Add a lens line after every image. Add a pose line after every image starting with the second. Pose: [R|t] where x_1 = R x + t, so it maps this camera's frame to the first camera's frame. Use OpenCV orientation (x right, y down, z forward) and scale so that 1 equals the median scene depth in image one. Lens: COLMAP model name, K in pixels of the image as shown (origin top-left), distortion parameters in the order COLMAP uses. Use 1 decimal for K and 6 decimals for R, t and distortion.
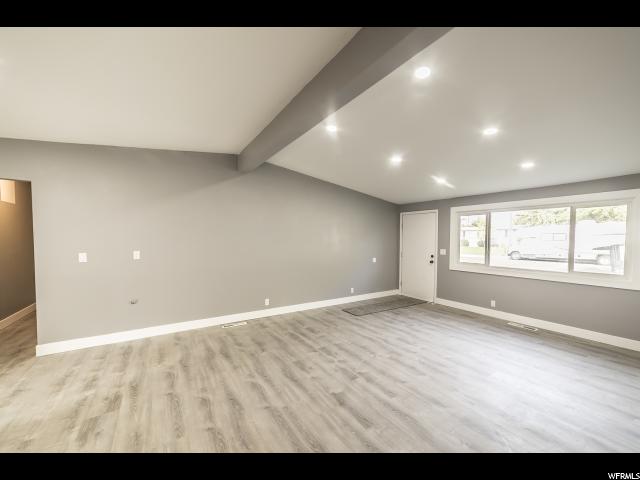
lens RADIAL K [[250.8, 0, 322.7], [0, 250.8, 244.6], [0, 0, 1]] dist [-0.022242, 0.008897]
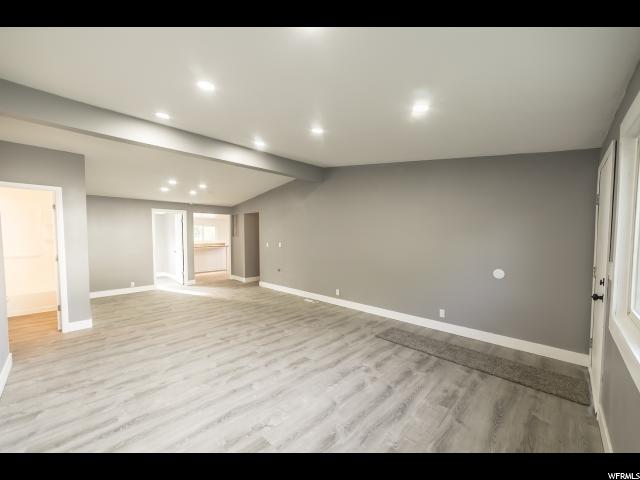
lens RADIAL K [[250.8, 0, 322.7], [0, 250.8, 244.6], [0, 0, 1]] dist [-0.022242, 0.008897]
pose [[0.240844, 0.033618, -0.969982, 0.985546], [-0.027639, 0.999232, 0.027769, -0.016529], [0.970170, 0.020121, 0.241588, 0.763353]]
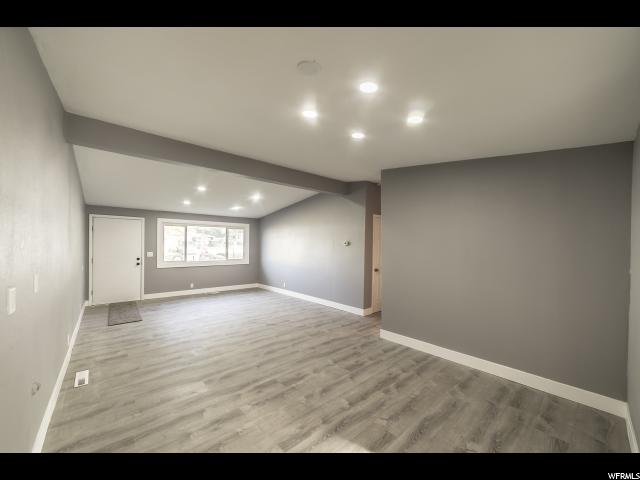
lens RADIAL K [[250.8, 0, 322.7], [0, 250.8, 244.6], [0, 0, 1]] dist [-0.022242, 0.008897]
pose [[-0.133929, -0.008395, 0.990955, -1.120433], [0.012937, 0.999864, 0.010219, -0.025743], [-0.990906, 0.014189, -0.133802, 0.476734]]
